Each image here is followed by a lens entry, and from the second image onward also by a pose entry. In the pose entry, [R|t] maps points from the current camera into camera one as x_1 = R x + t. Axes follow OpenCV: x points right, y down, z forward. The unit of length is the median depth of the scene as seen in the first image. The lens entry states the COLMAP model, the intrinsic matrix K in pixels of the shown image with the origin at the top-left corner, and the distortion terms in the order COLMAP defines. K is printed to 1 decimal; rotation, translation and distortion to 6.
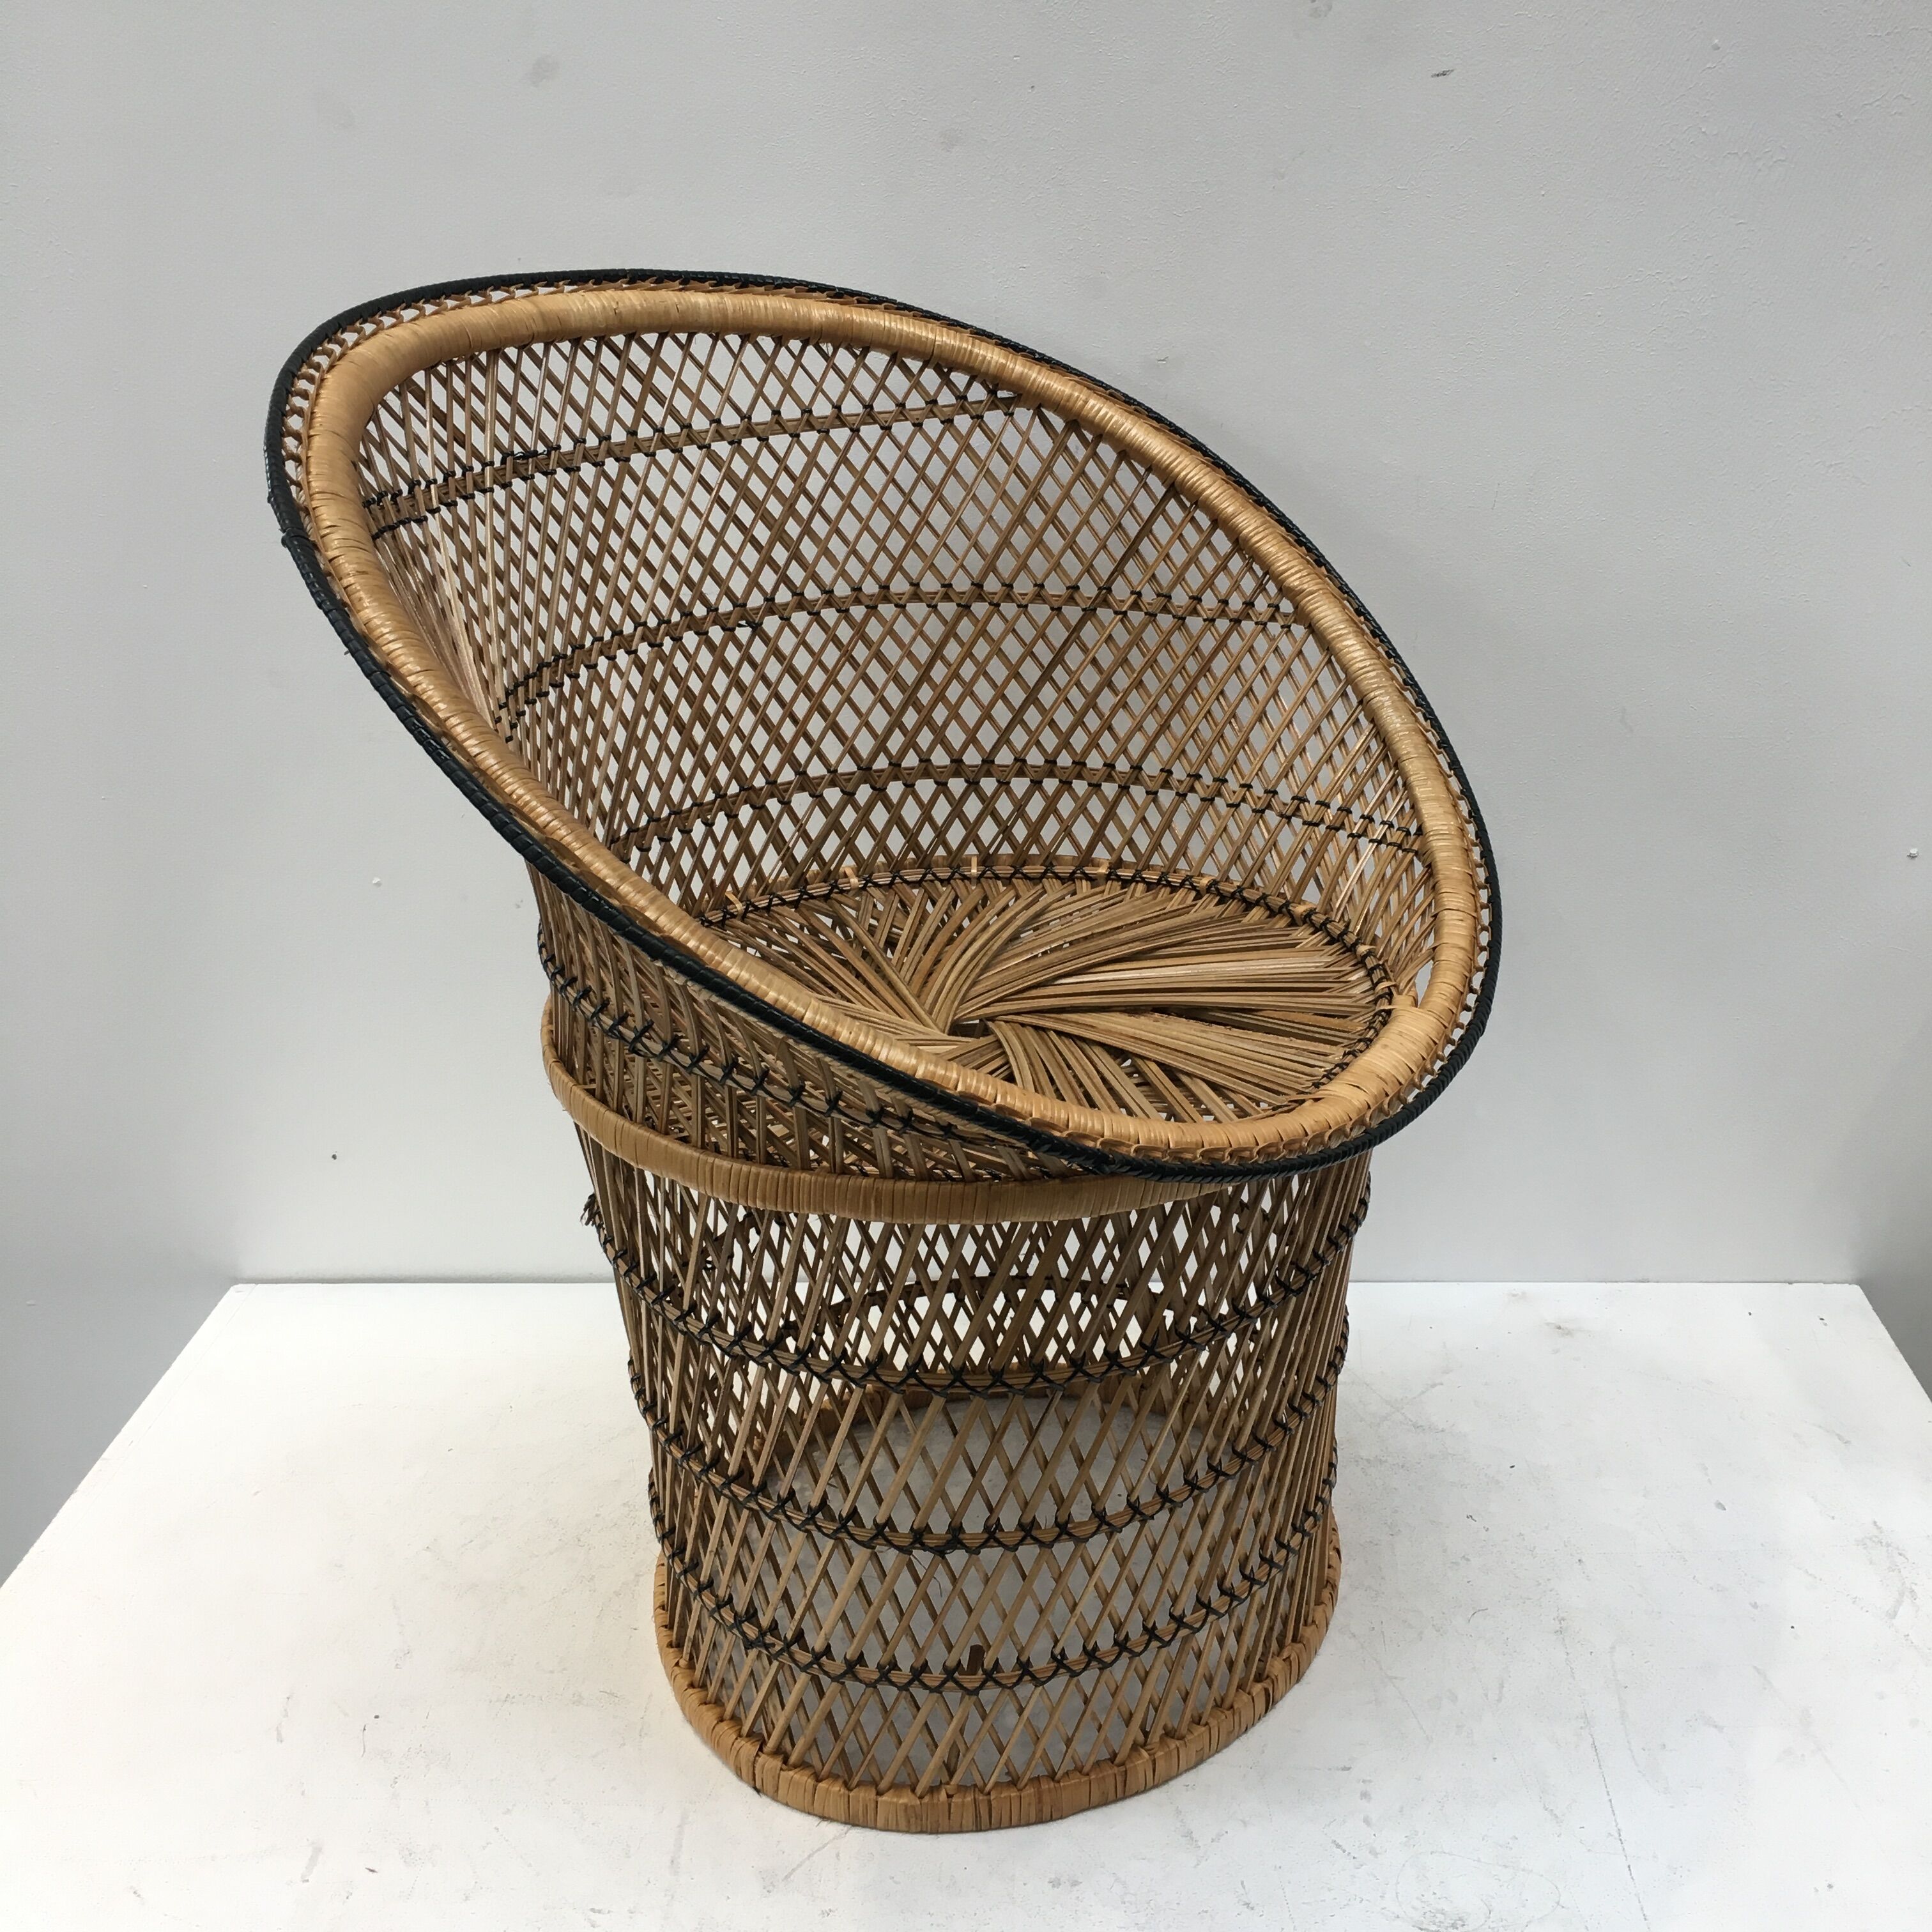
lens RADIAL K [[2173.2, 0, 1004.2], [0, 2173.2, 961.7], [0, 0, 1]] dist [0.039494, 0.026418]
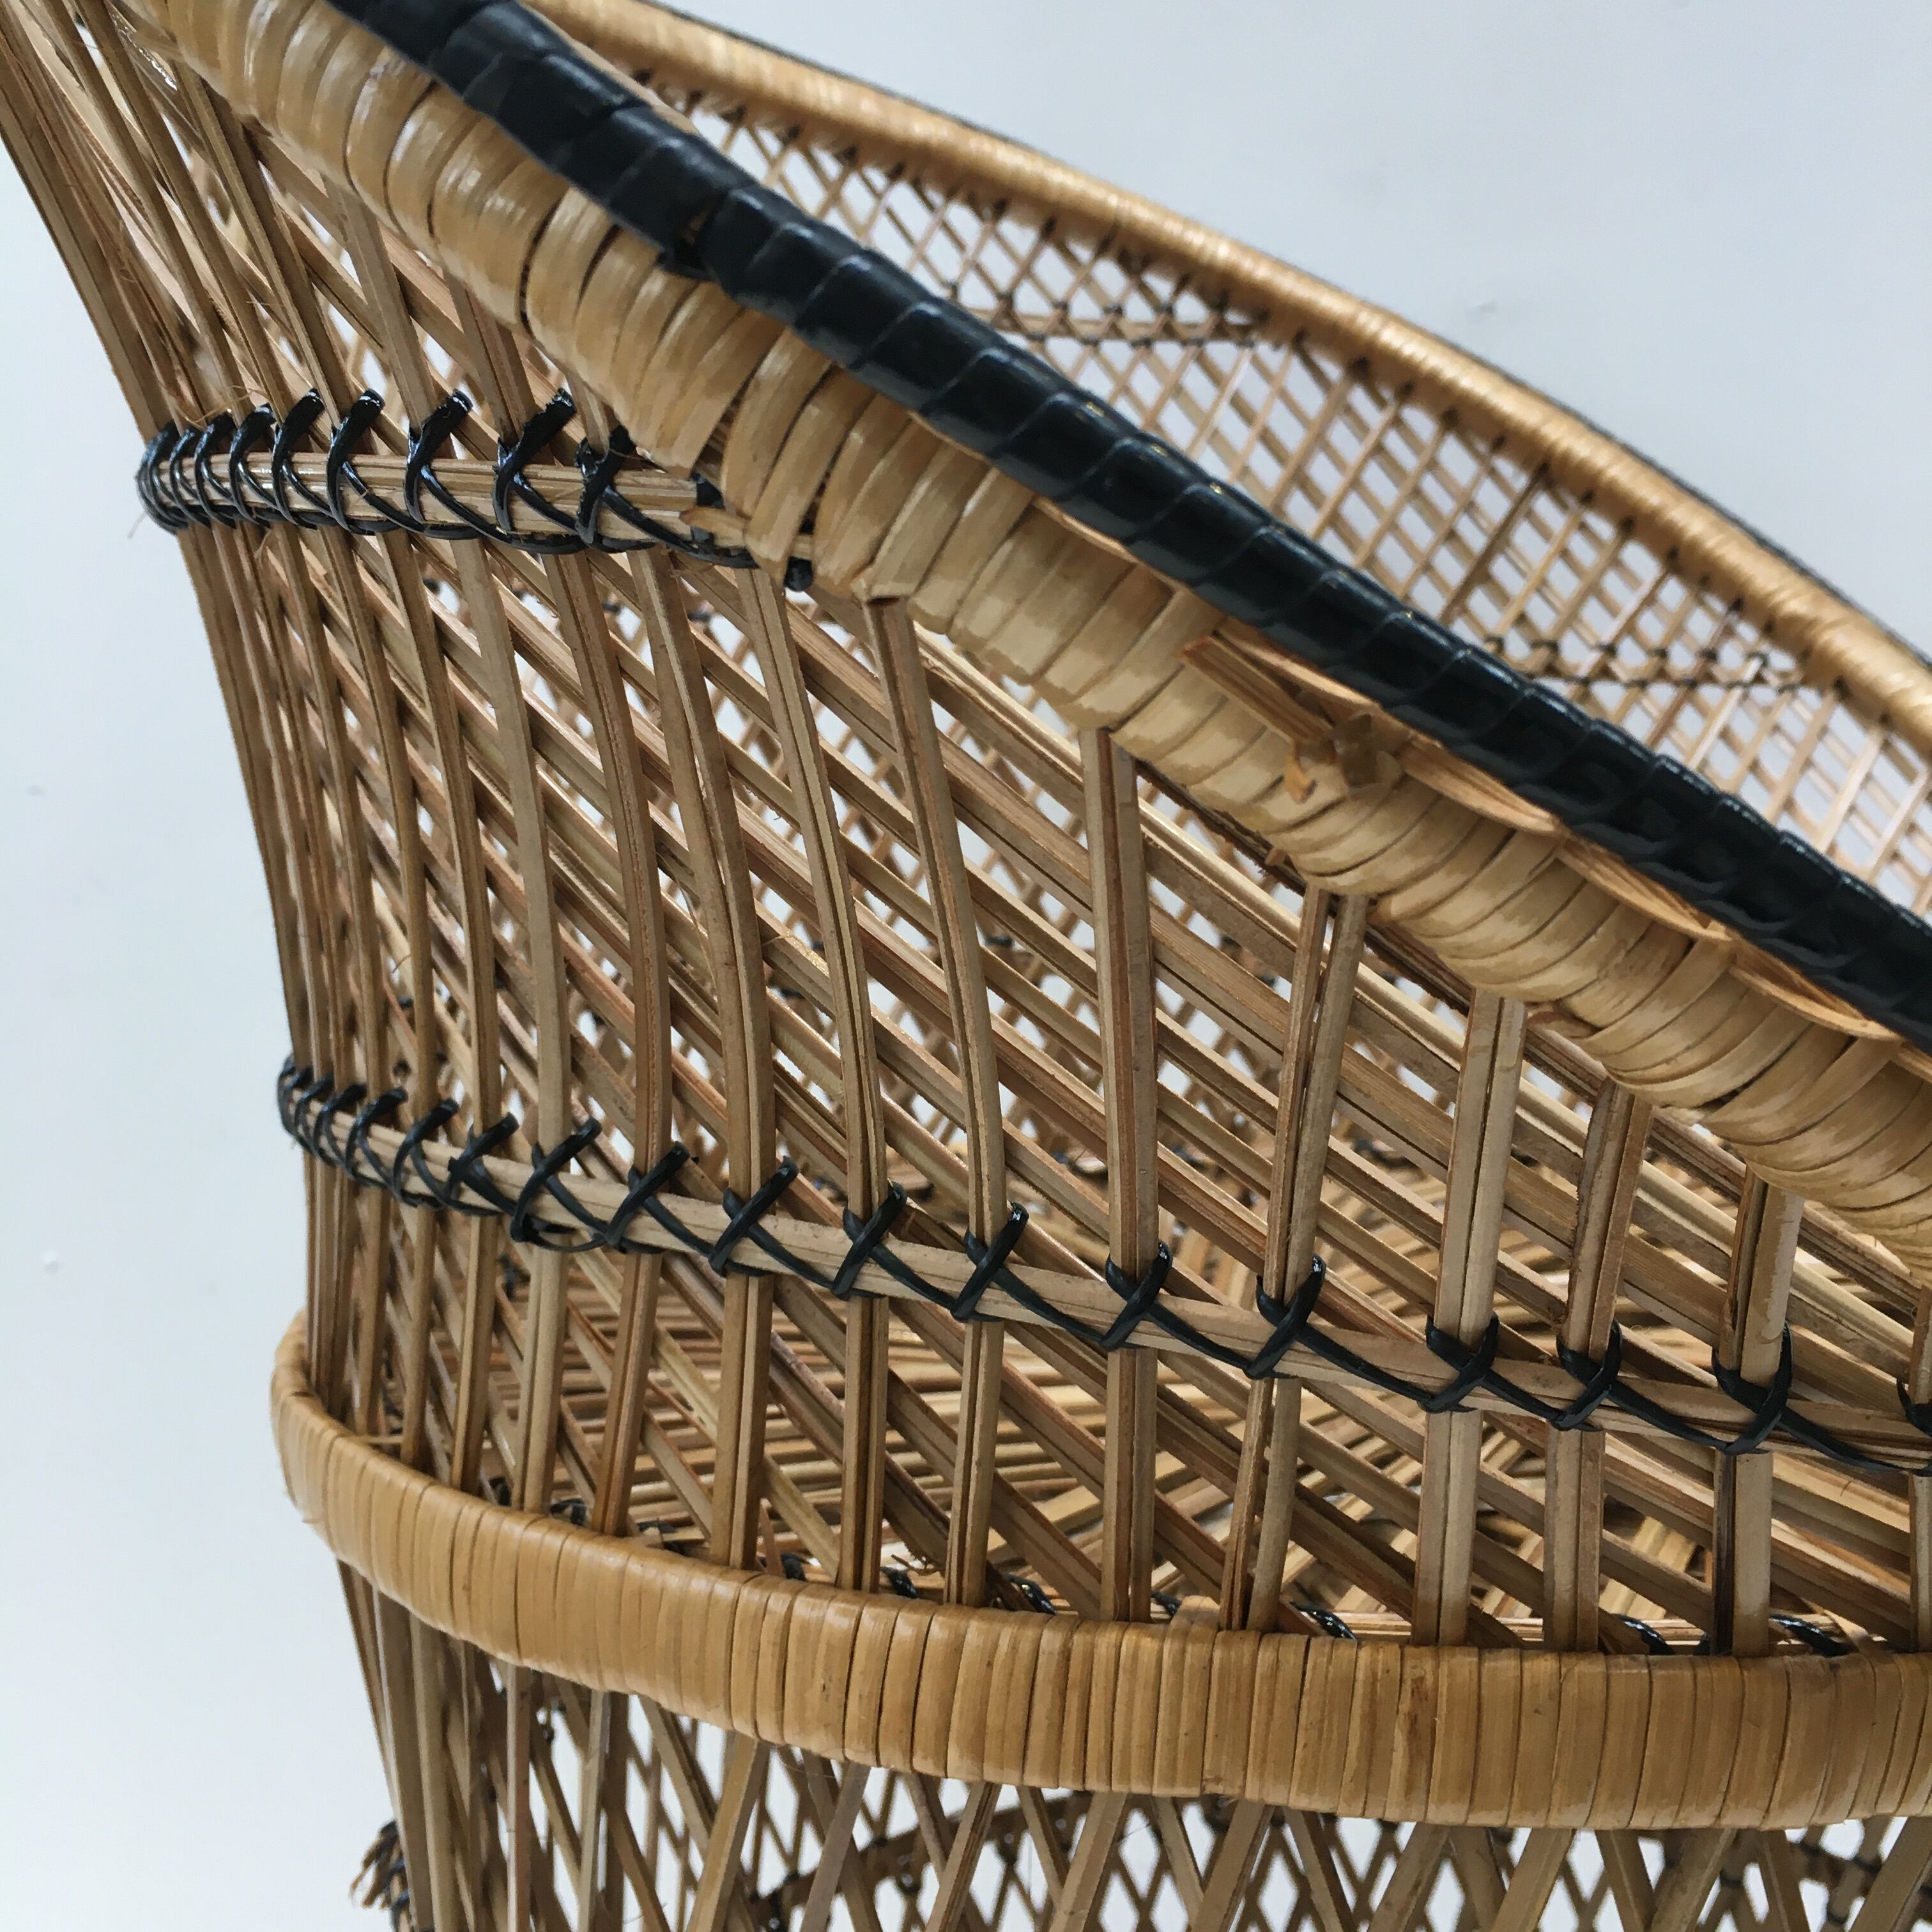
lens RADIAL K [[2254.2, 0, 986.9], [0, 2254.2, 979.6], [0, 0, 1]] dist [0.082358, -0.068336]
pose [[0.999494, -0.000471, 0.031807, -0.083945], [0.009487, 0.958802, -0.283917, 0.069933], [-0.030363, 0.284076, 0.958321, 0.494819]]
